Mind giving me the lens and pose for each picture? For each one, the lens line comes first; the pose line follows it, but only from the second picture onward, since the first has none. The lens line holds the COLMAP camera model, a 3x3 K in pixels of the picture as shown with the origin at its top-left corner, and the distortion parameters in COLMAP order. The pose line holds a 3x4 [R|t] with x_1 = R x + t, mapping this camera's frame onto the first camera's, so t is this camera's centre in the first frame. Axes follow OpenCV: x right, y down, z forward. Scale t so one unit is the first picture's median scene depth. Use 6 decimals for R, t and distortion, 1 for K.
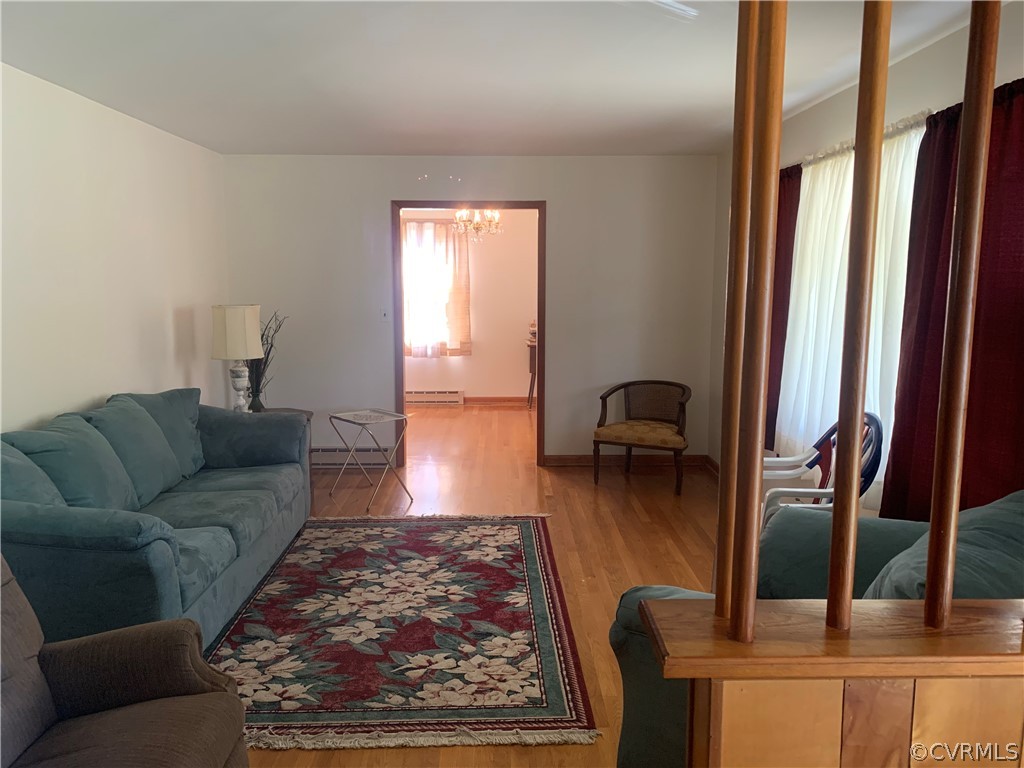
lens RADIAL K [[786.0, 0, 507.9], [0, 786.0, 377.2], [0, 0, 1]] dist [-0.001456, -0.002675]
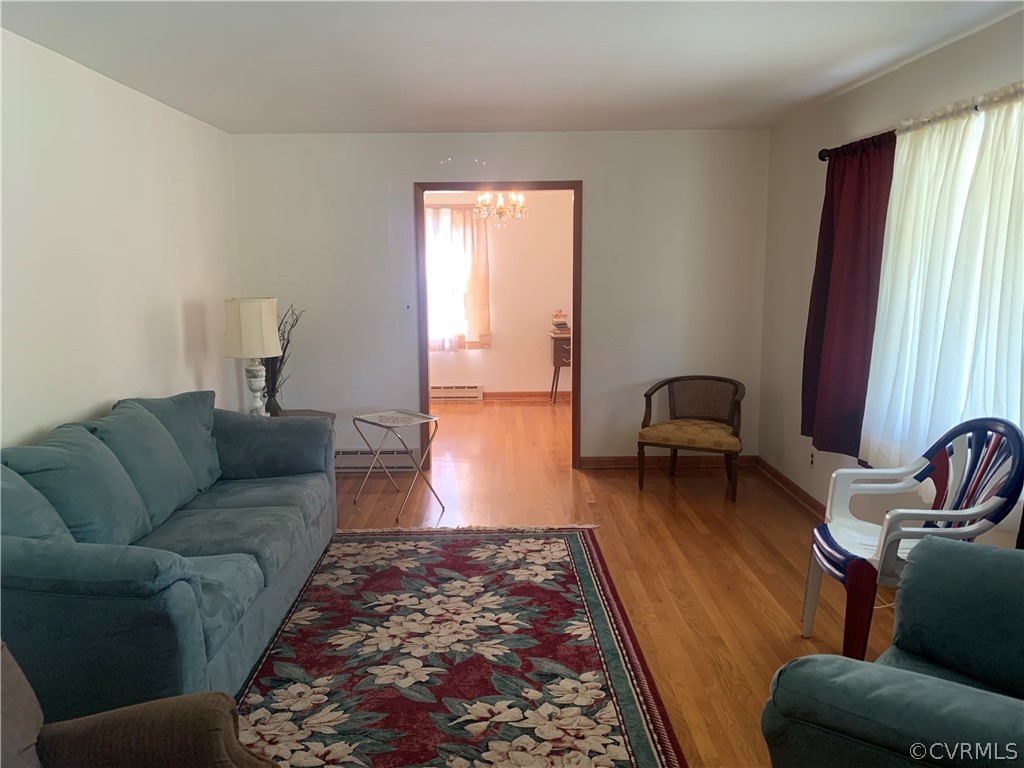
lens RADIAL K [[805.4, 0, 506.3], [0, 805.4, 390.9], [0, 0, 1]] dist [0.000541, -0.009415]
pose [[0.999849, -0.007068, -0.015870, -0.047016], [0.007498, 0.999603, 0.027177, -0.009652], [0.015672, -0.027292, 0.999505, 0.089810]]
